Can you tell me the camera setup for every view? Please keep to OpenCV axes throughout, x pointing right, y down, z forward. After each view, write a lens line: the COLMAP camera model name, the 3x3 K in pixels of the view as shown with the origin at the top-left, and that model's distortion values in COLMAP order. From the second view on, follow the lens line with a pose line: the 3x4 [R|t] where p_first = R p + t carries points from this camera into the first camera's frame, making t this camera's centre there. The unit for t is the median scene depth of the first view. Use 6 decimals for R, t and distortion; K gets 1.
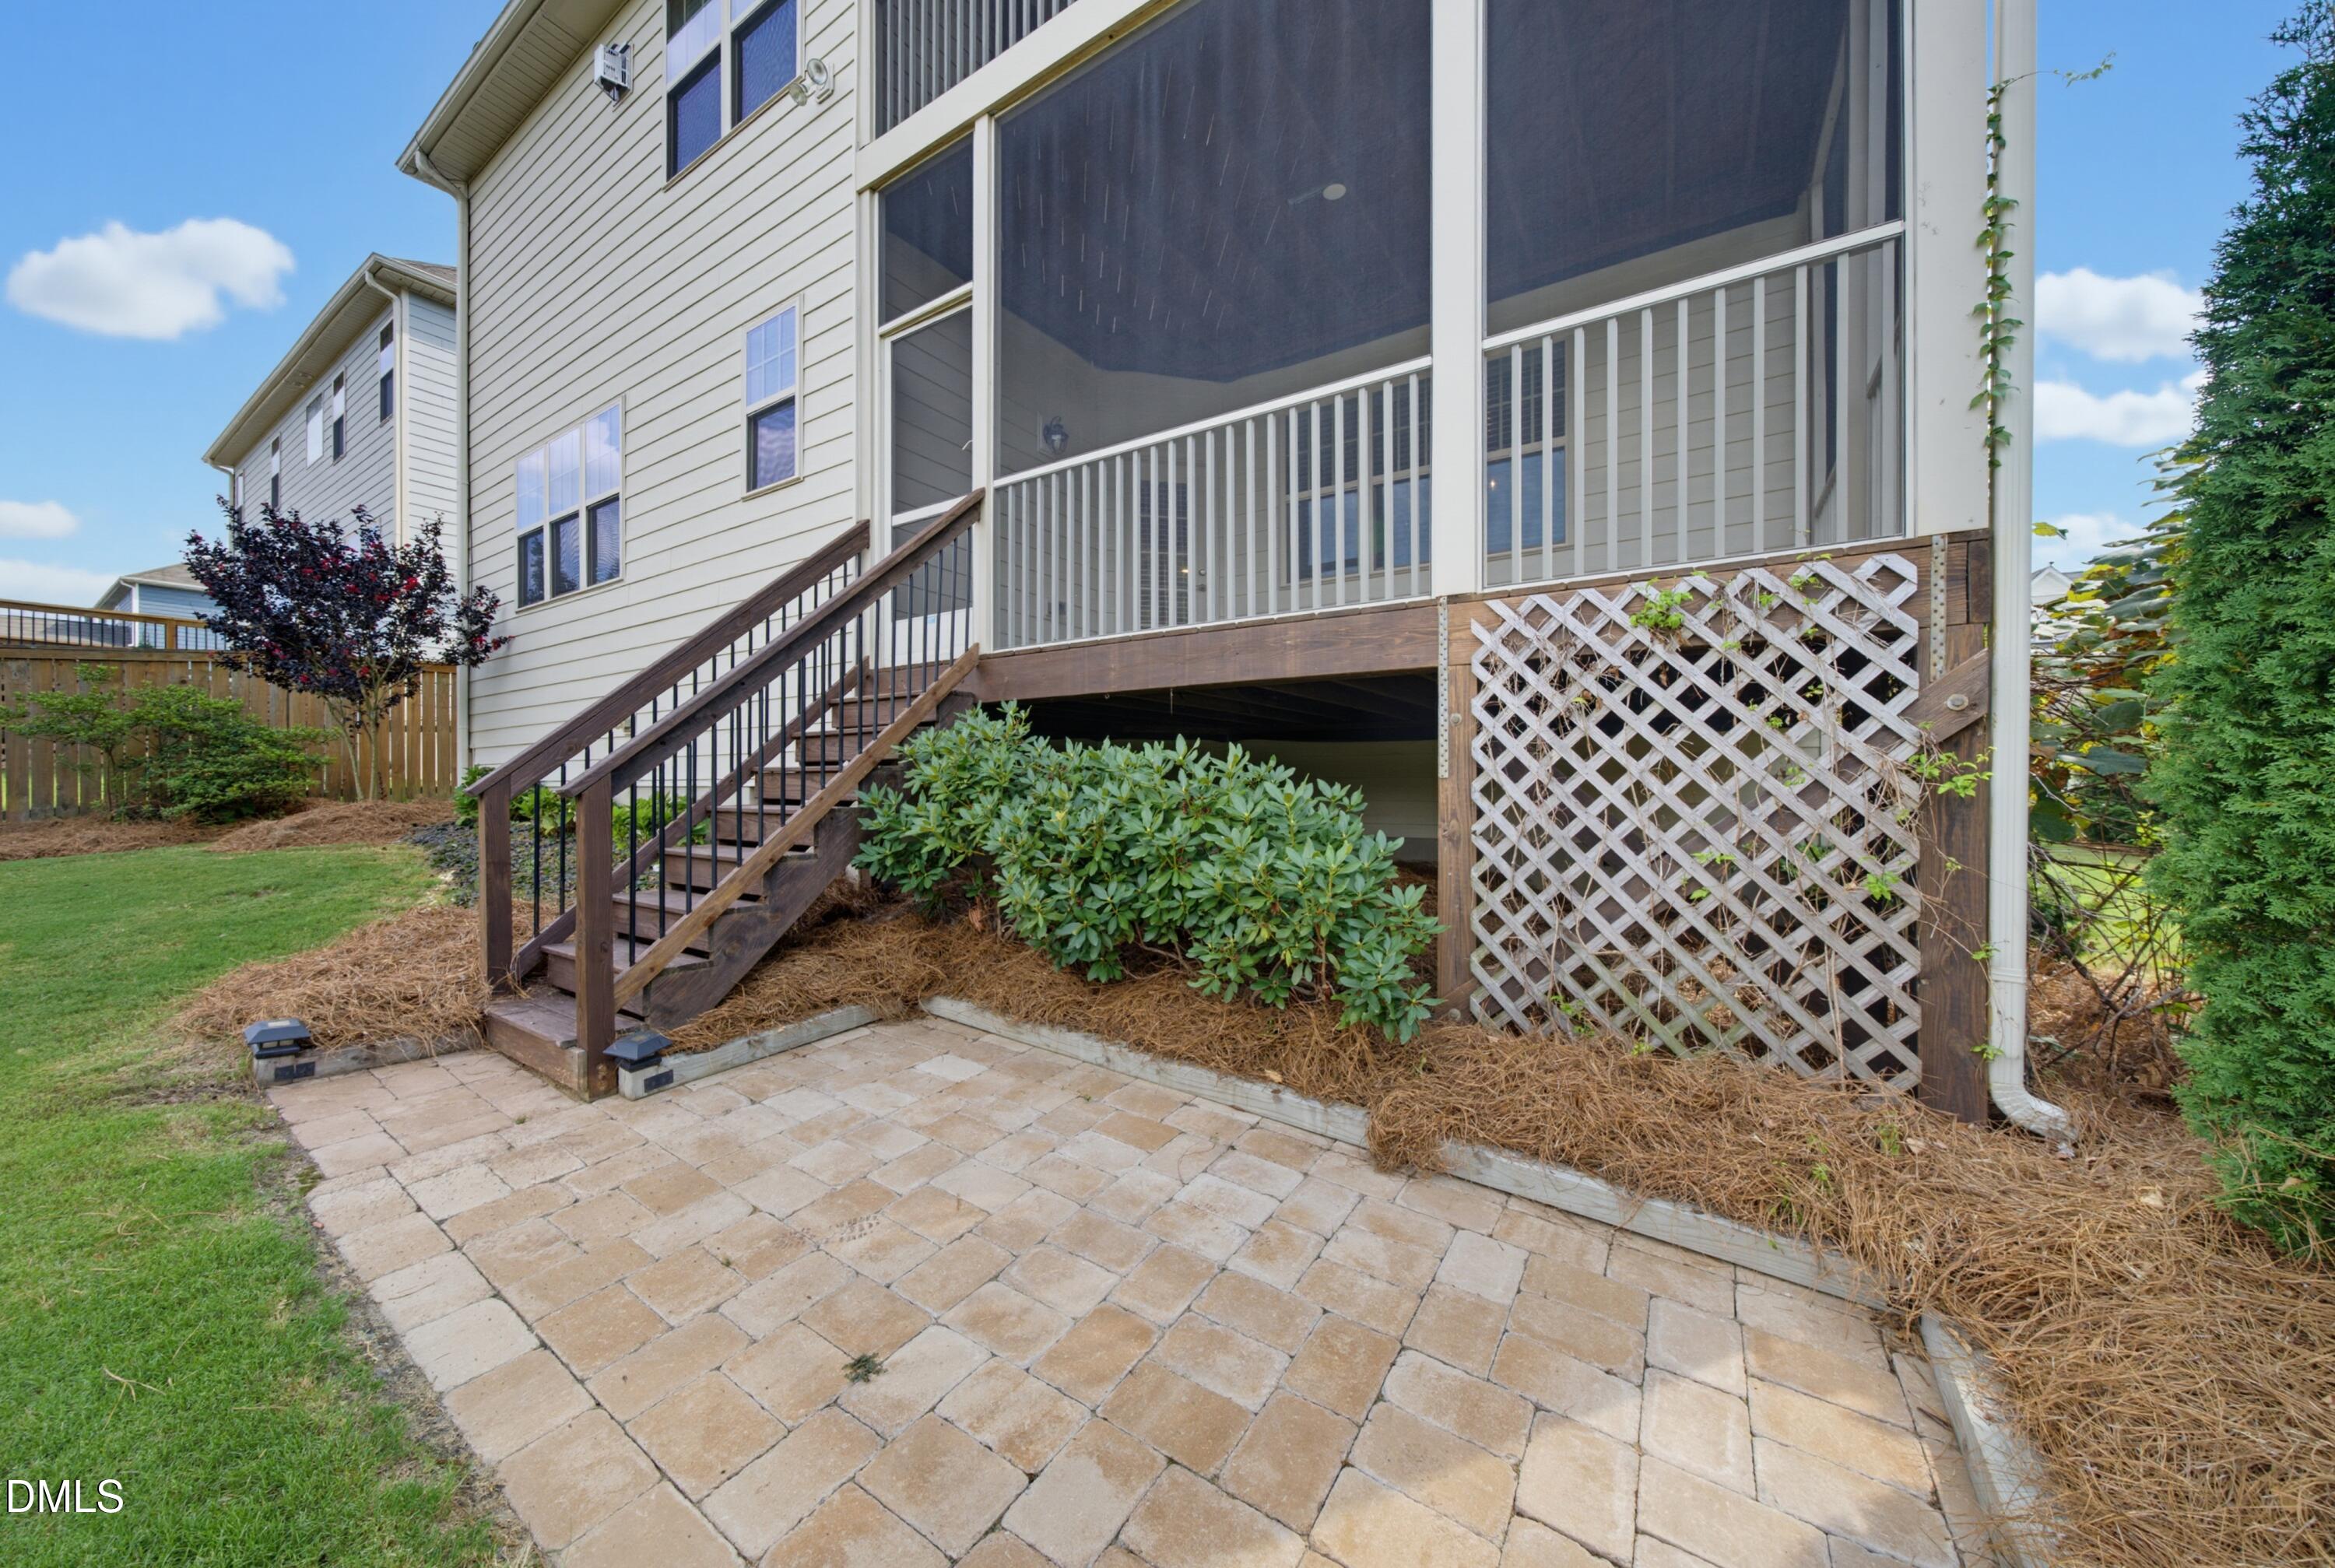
lens RADIAL K [[819.9, 0, 1154.3], [0, 819.9, 797.1], [0, 0, 1]] dist [0.006404, -0.000259]
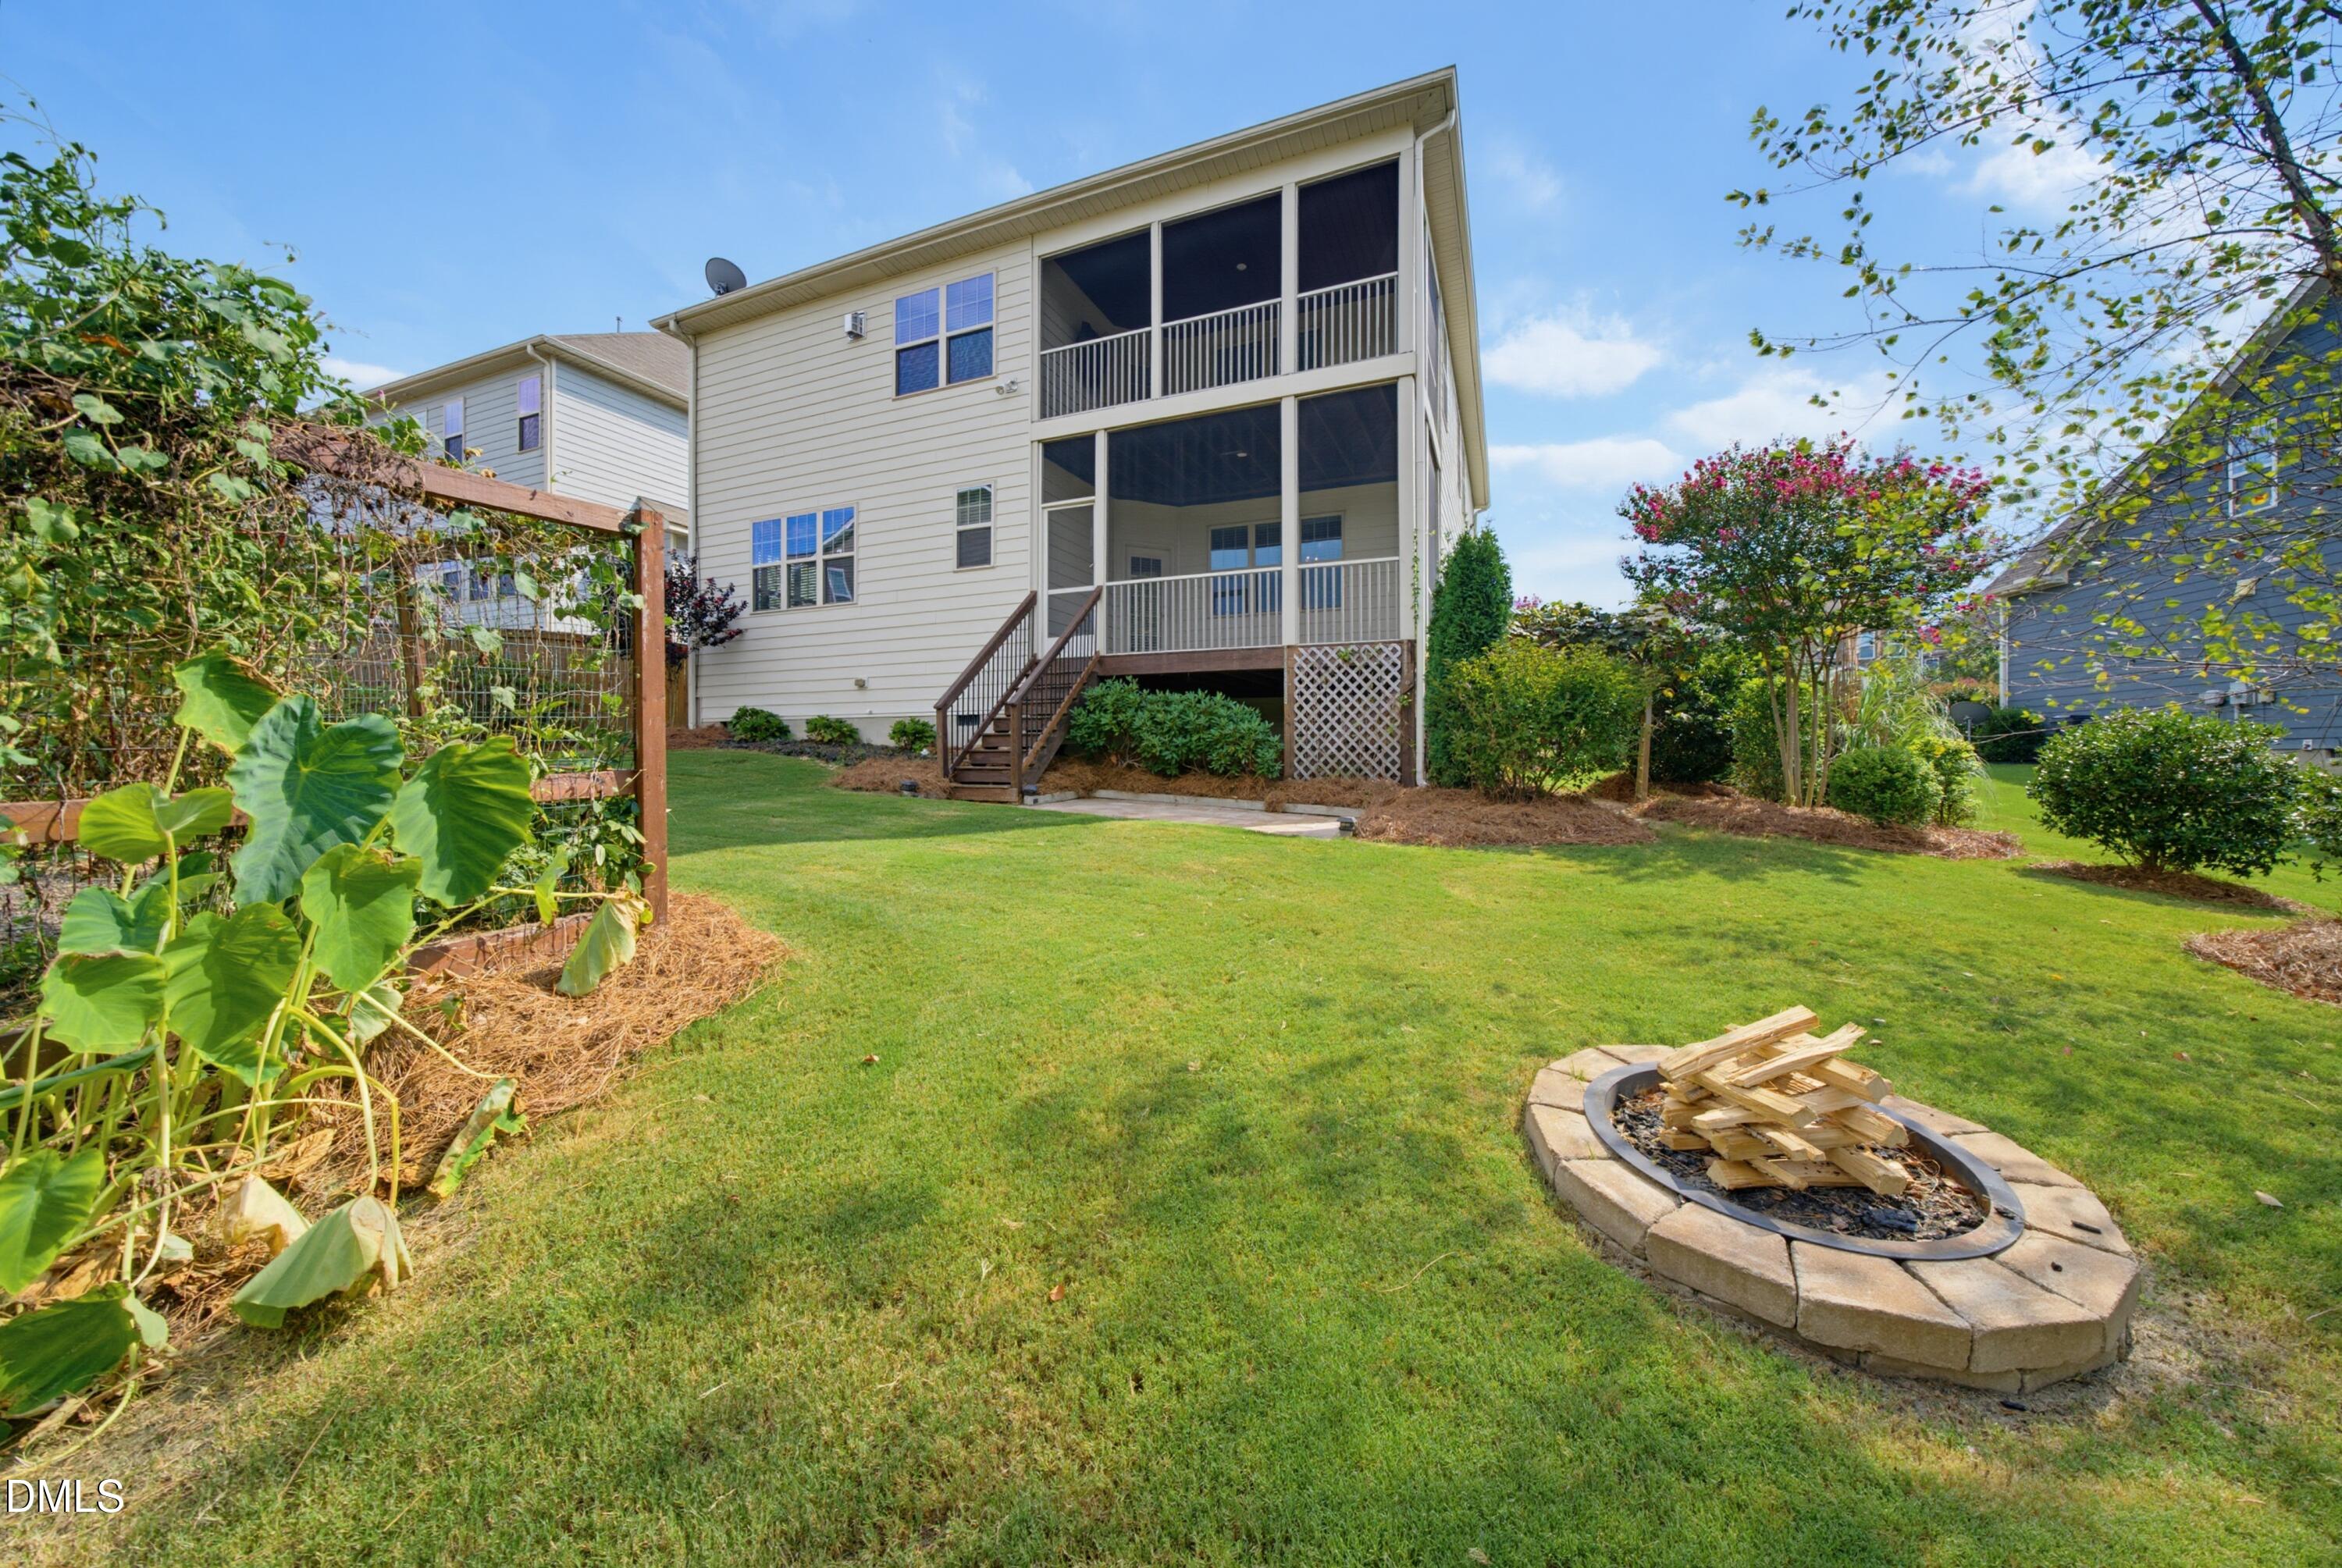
lens RADIAL K [[822.4, 0, 1182.6], [0, 822.4, 760.2], [0, 0, 1]] dist [0.006404, -0.000259]
pose [[0.979682, 0.003465, 0.200527, -0.706429], [-0.000465, 0.999887, -0.015008, 0.254206], [-0.200556, 0.014610, 0.979573, -2.126586]]
